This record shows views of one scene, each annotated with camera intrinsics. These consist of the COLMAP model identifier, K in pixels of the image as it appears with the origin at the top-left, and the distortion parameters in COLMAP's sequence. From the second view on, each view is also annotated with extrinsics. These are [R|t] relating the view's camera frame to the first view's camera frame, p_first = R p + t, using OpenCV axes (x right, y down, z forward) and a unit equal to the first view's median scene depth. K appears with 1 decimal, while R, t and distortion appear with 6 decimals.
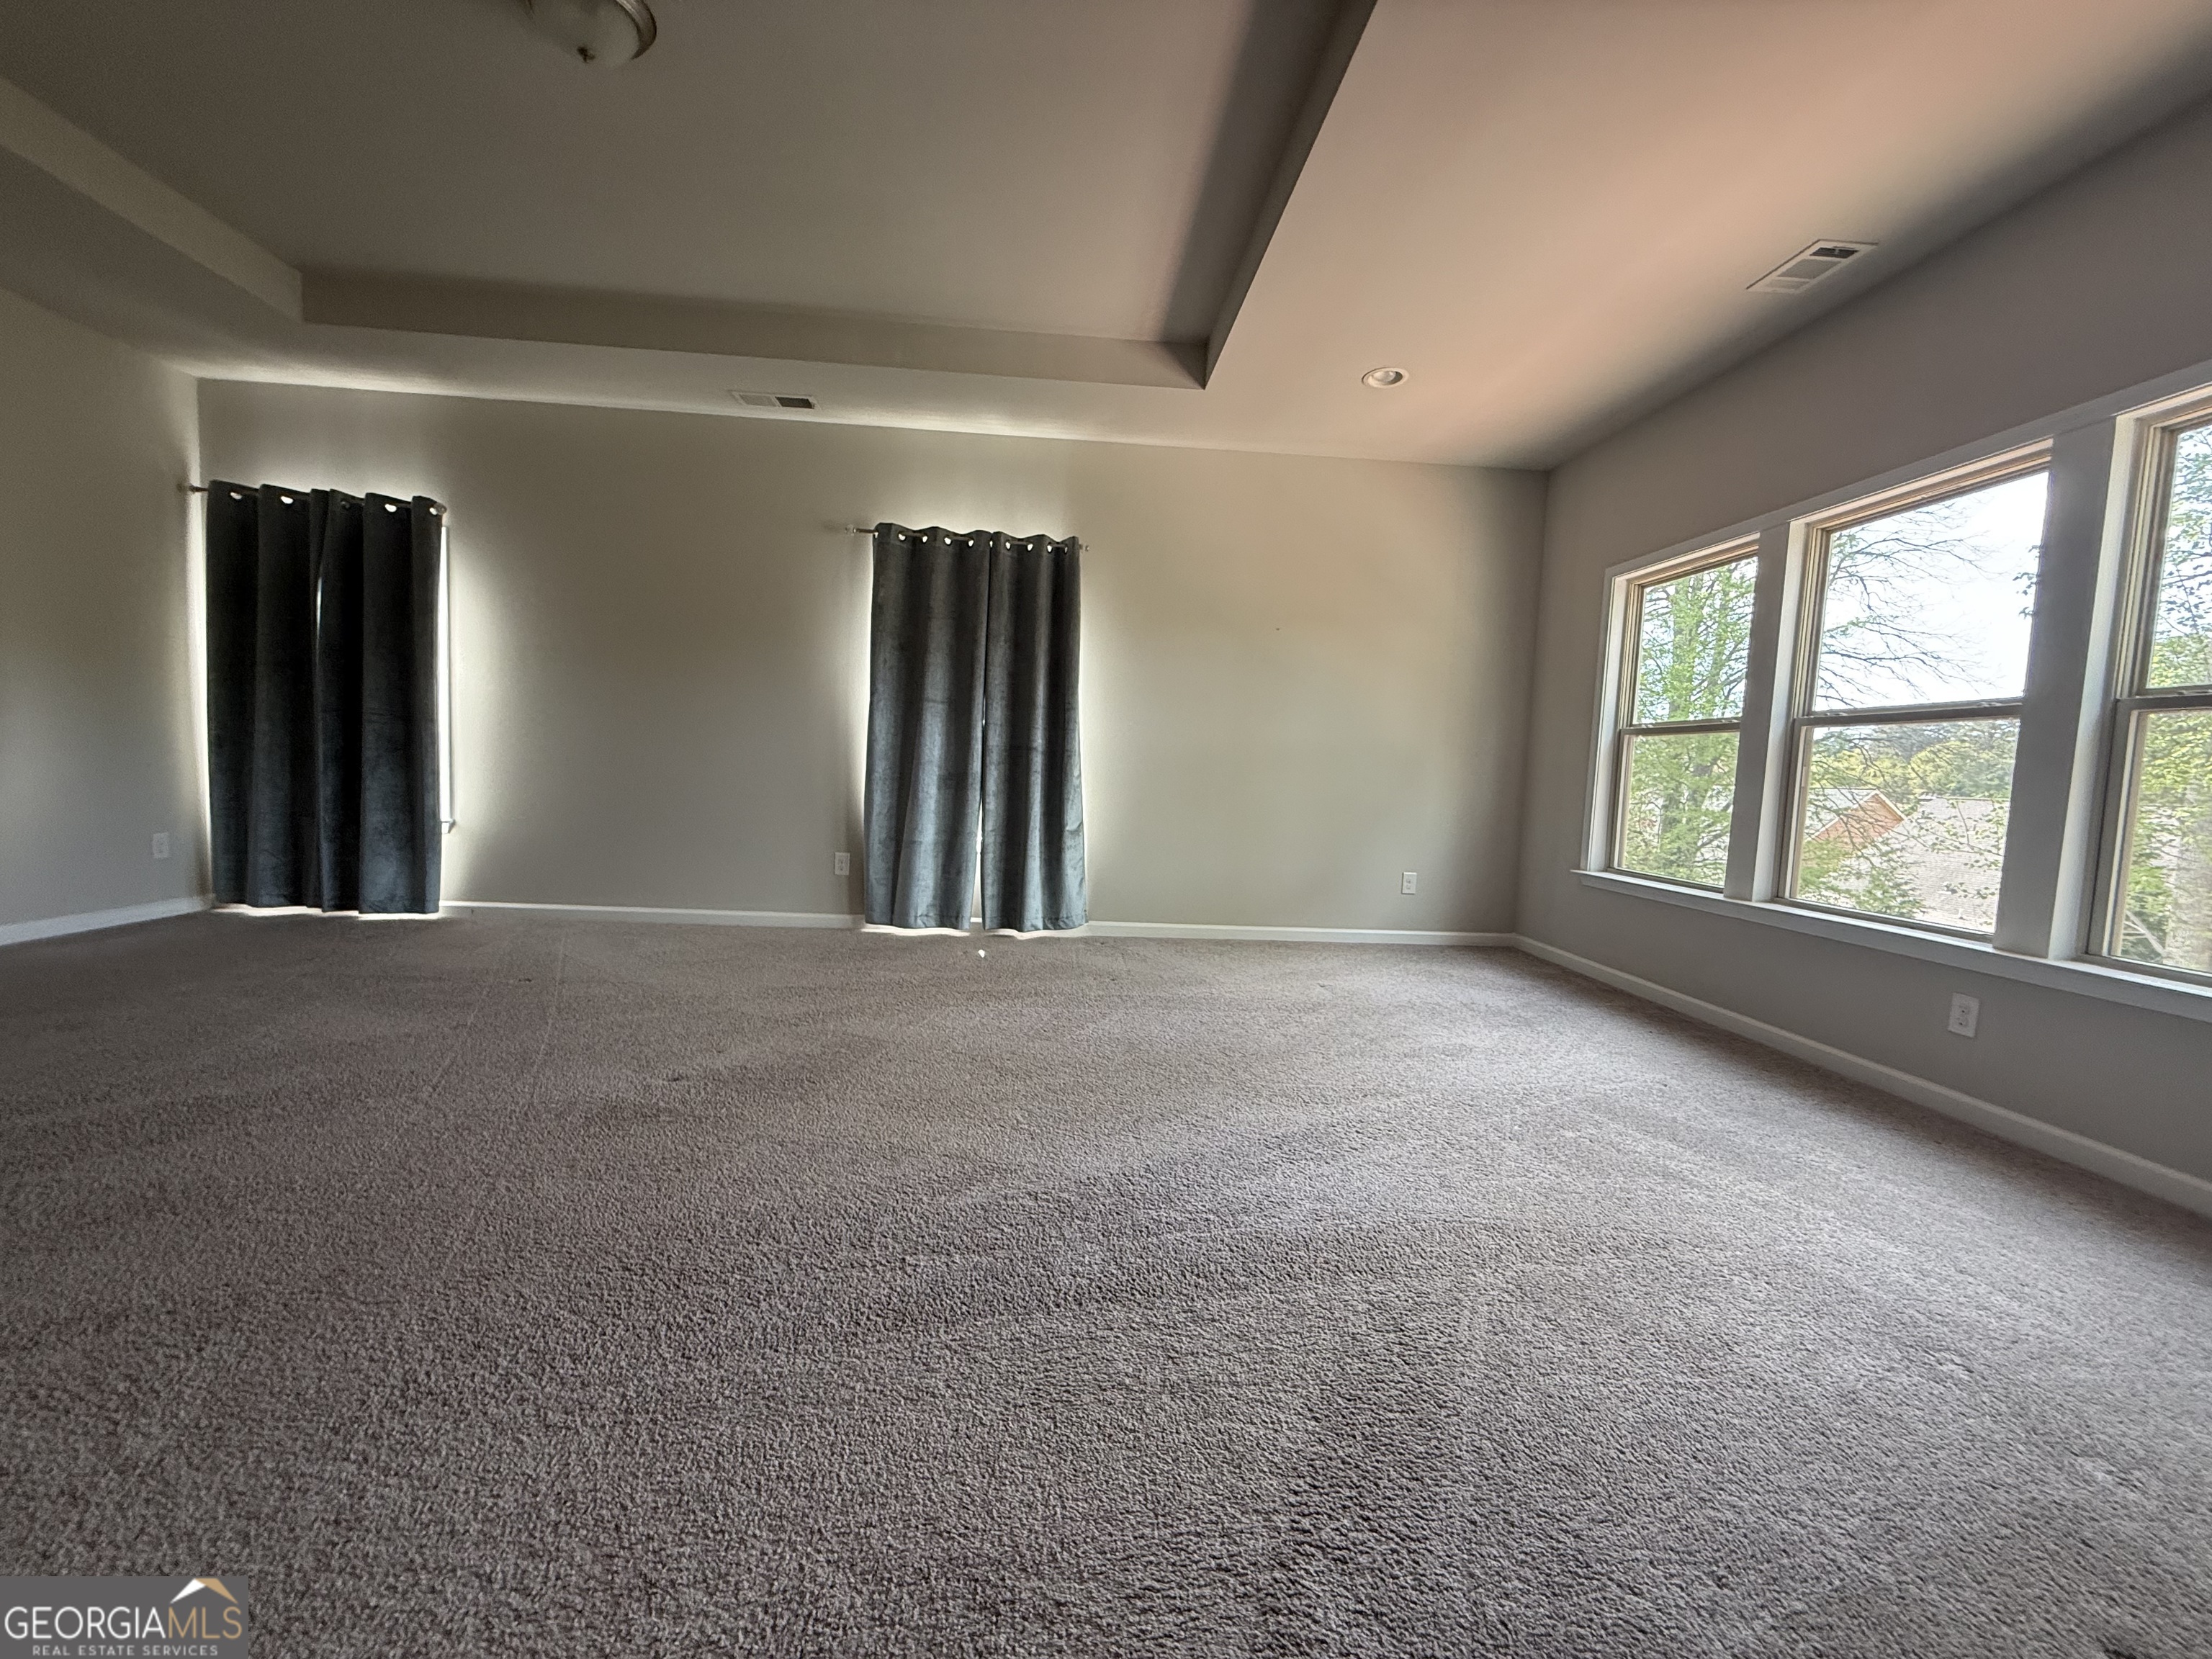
lens RADIAL K [[880.3, 0, 1094.6], [0, 880.3, 828.3], [0, 0, 1]] dist [0.001167, 0.000063]
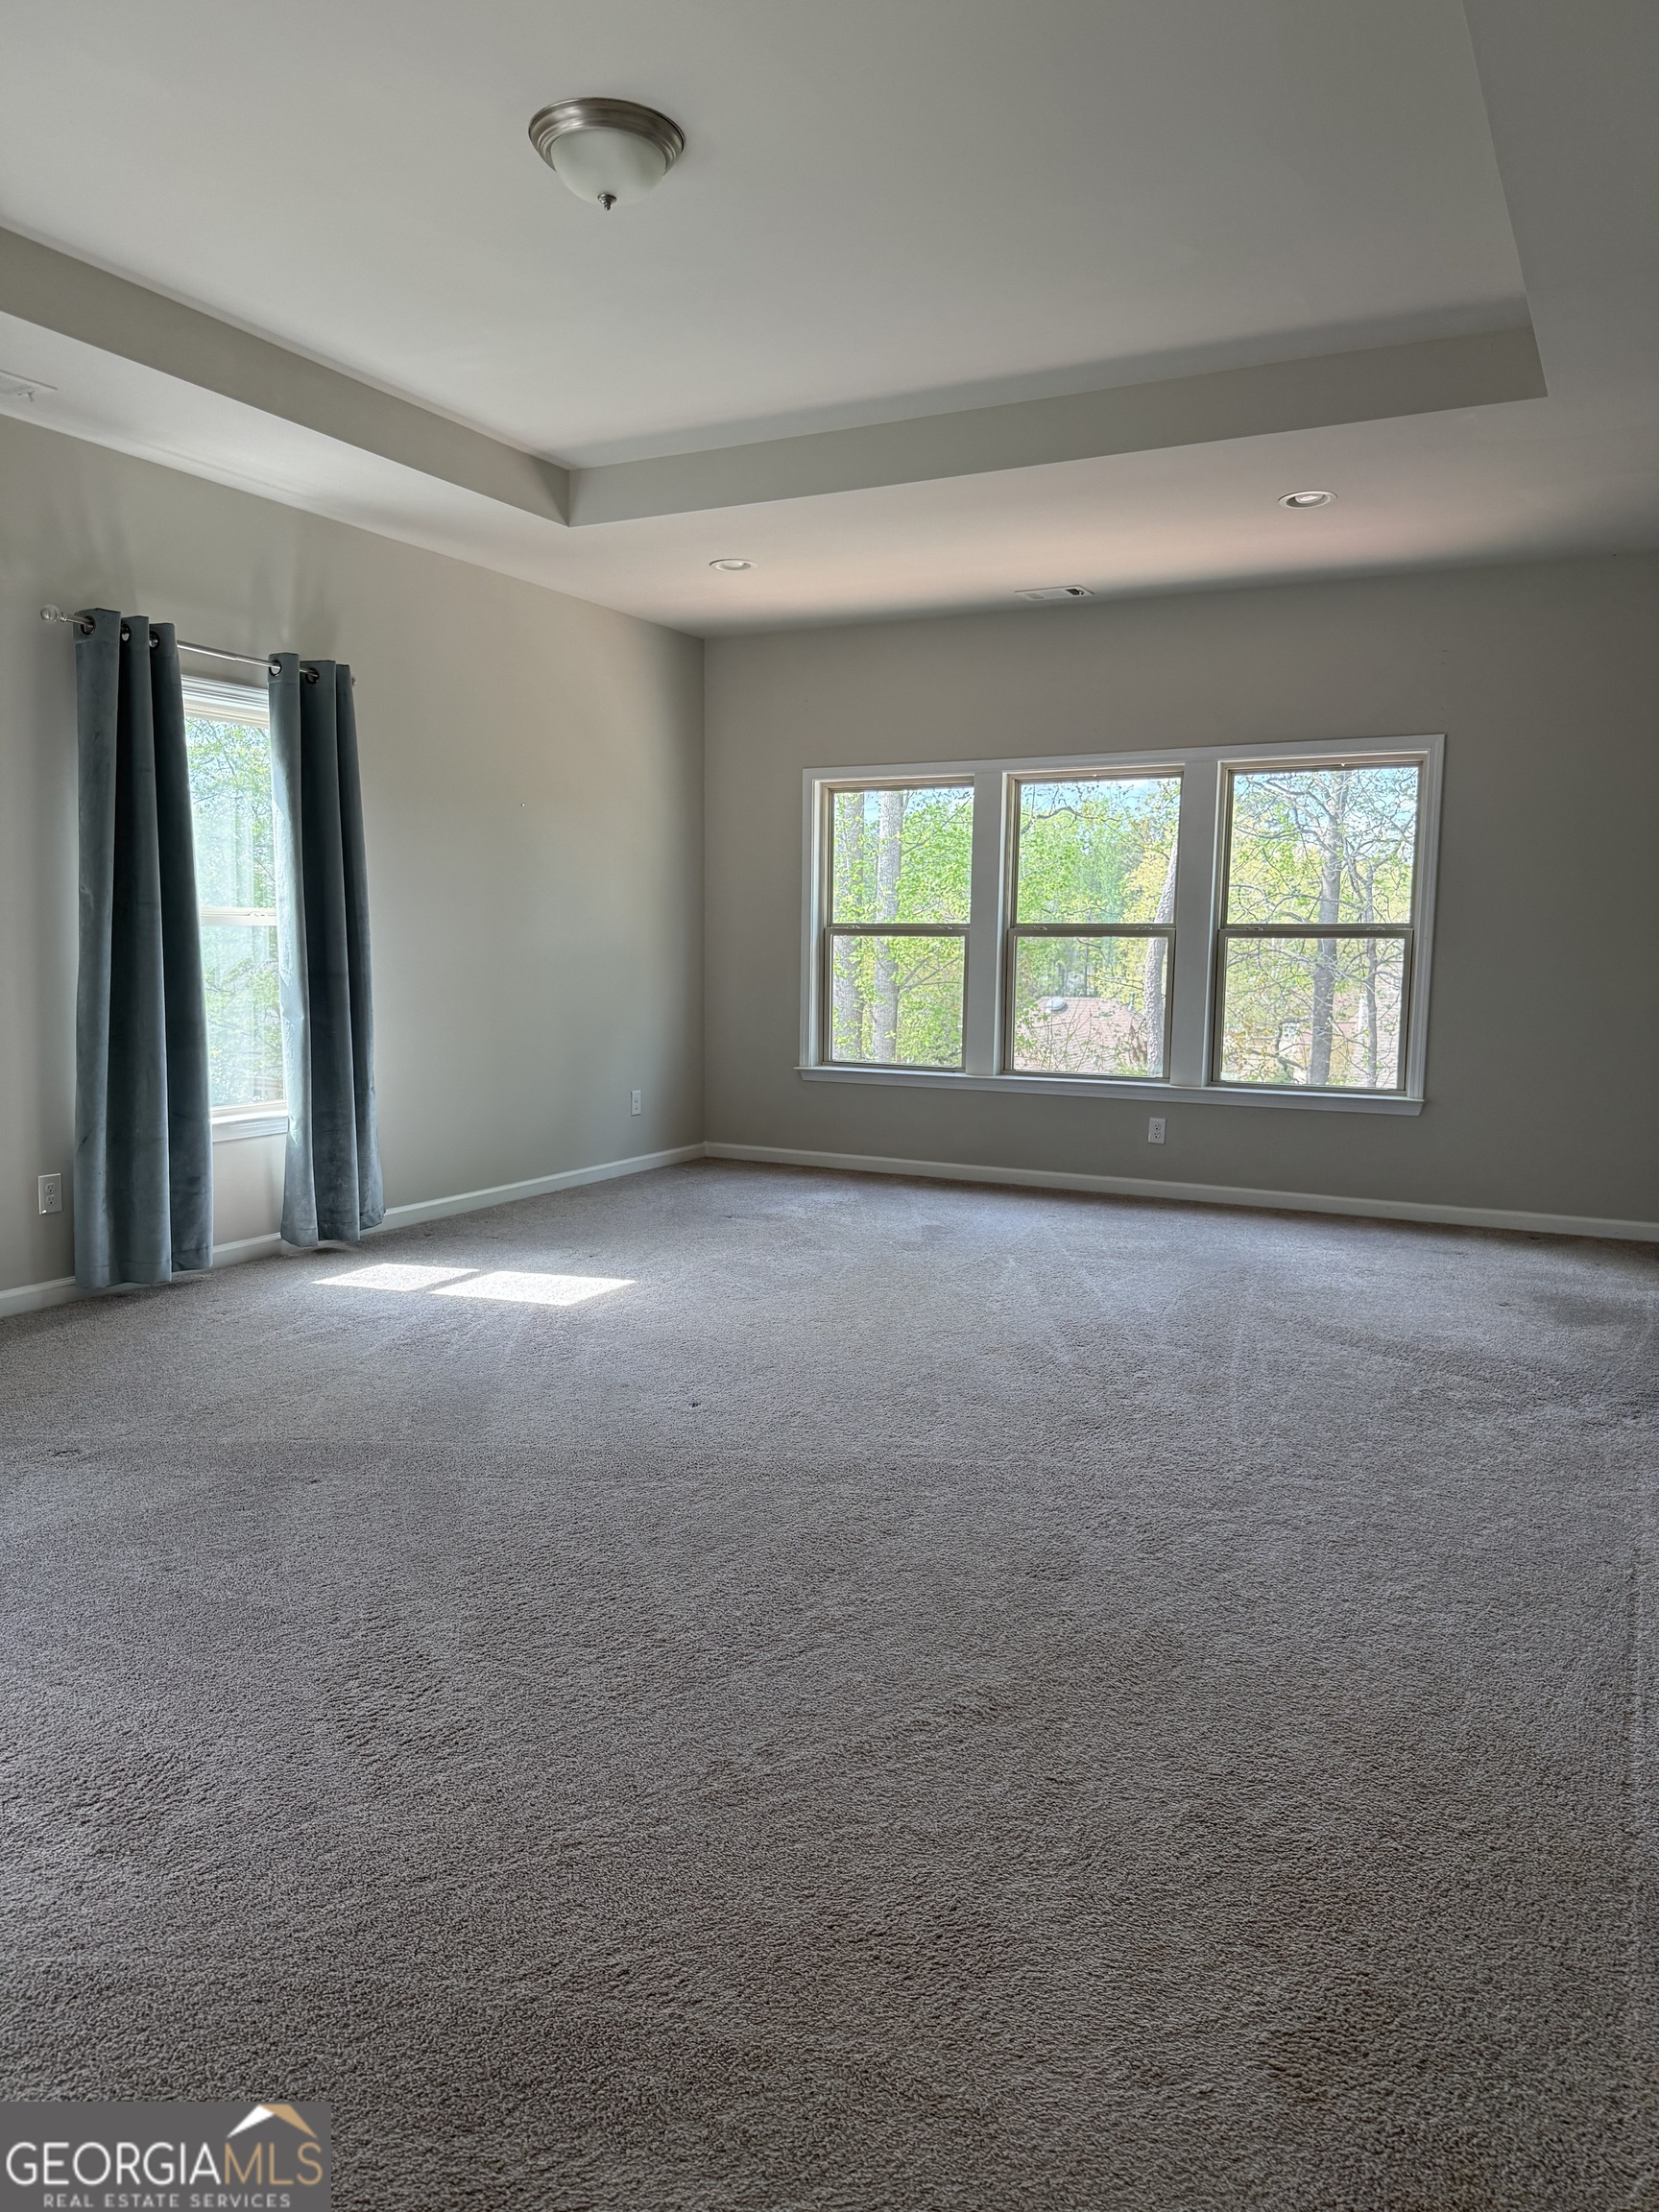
lens RADIAL K [[1538.3, 0, 829.5], [0, 1538.3, 1106.0], [0, 0, 1]] dist [0.140335, -0.223610]
pose [[0.525296, -0.129305, 0.841038, -0.924918], [0.072967, 0.991591, 0.106878, -0.093687], [-0.847785, 0.005226, 0.530314, 0.027031]]
